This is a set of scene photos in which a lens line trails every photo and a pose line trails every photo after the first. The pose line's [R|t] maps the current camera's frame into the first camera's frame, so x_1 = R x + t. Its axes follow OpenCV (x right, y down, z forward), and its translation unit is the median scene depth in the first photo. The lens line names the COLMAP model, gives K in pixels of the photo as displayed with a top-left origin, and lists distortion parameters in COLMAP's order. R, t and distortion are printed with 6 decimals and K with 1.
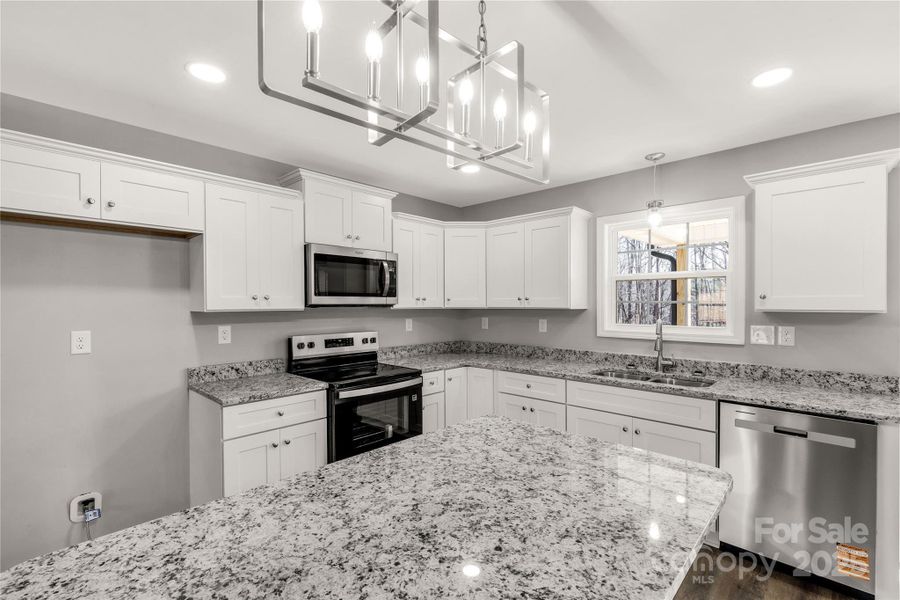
lens RADIAL K [[404.3, 0, 447.5], [0, 404.3, 312.8], [0, 0, 1]] dist [0.003184, 0.000635]
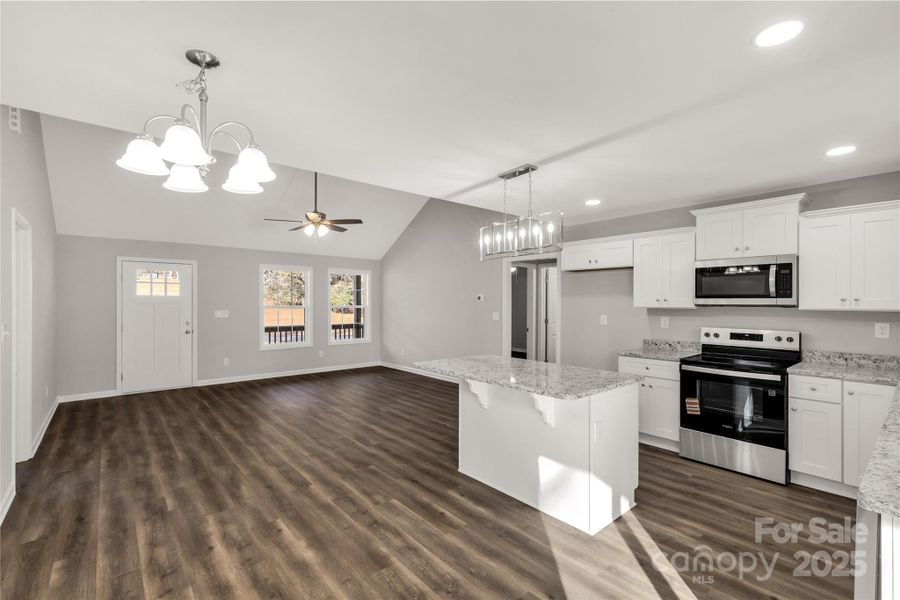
lens RADIAL K [[404.3, 0, 448.0], [0, 404.3, 299.1], [0, 0, 1]] dist [0.003184, 0.000635]
pose [[-0.102243, -0.007027, -0.994735, 1.065776], [-0.029144, 0.999567, -0.004065, -0.007278], [0.994332, 0.028575, -0.102404, 0.262478]]
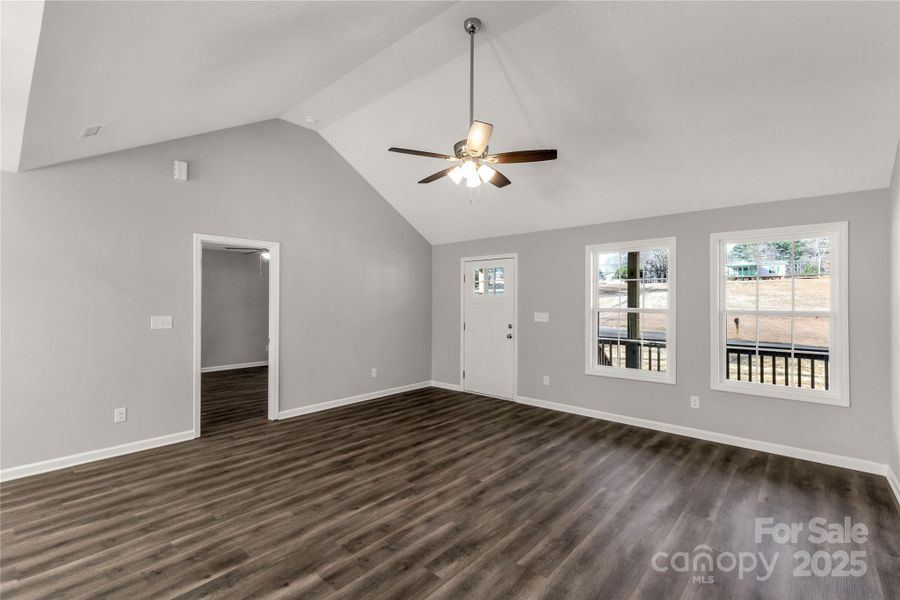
lens RADIAL K [[404.3, 0, 451.7], [0, 404.3, 293.9], [0, 0, 1]] dist [0.003184, 0.000635]
pose [[-0.999389, -0.003122, -0.034818, -0.665250], [-0.003466, 0.999946, 0.009803, -0.013158], [0.034785, 0.009917, -0.999346, 0.524548]]
